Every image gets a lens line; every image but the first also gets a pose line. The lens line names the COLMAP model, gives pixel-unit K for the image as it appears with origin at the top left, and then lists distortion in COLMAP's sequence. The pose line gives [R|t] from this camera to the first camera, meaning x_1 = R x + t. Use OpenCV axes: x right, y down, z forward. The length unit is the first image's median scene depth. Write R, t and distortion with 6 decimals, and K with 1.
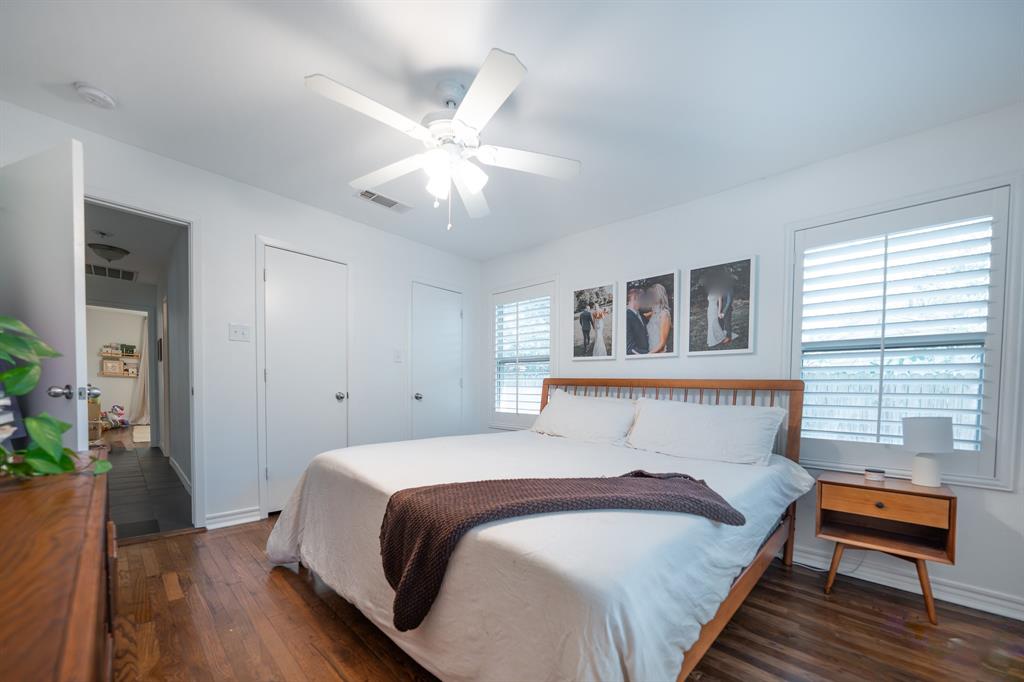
lens RADIAL K [[363.8, 0, 511.6], [0, 363.8, 389.7], [0, 0, 1]] dist [0.003688, 0.000152]
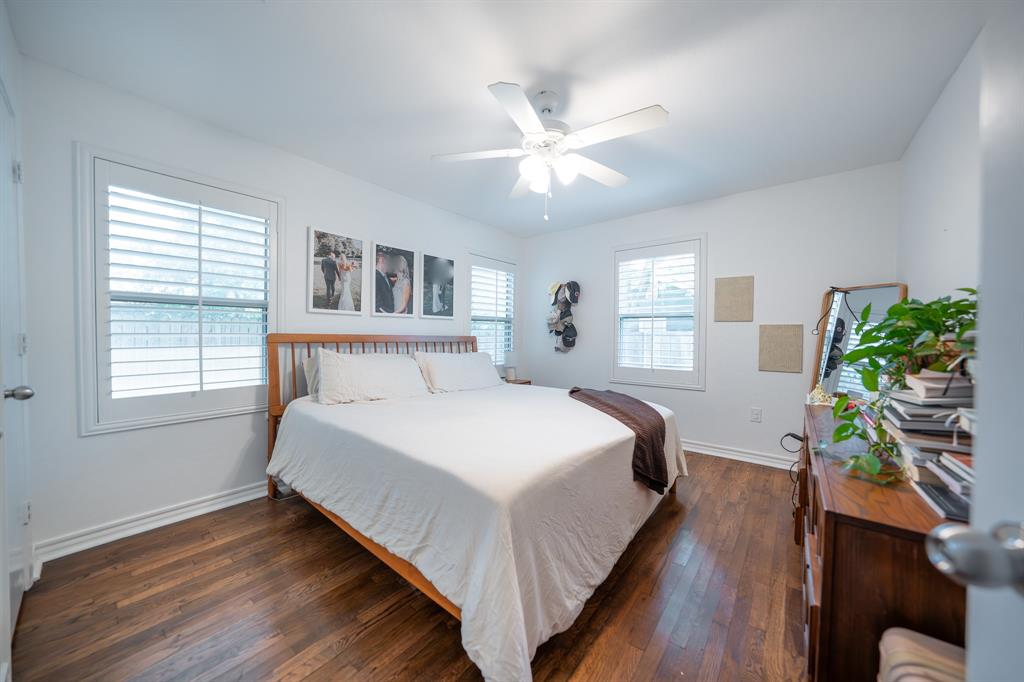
lens RADIAL K [[353.4, 0, 512.6], [0, 353.4, 339.7], [0, 0, 1]] dist [-0.002878, -0.000104]
pose [[-0.025989, -0.012176, 0.999588, -0.710447], [0.021507, 0.999688, 0.012737, -0.019826], [-0.999431, 0.021830, -0.025719, 0.616049]]
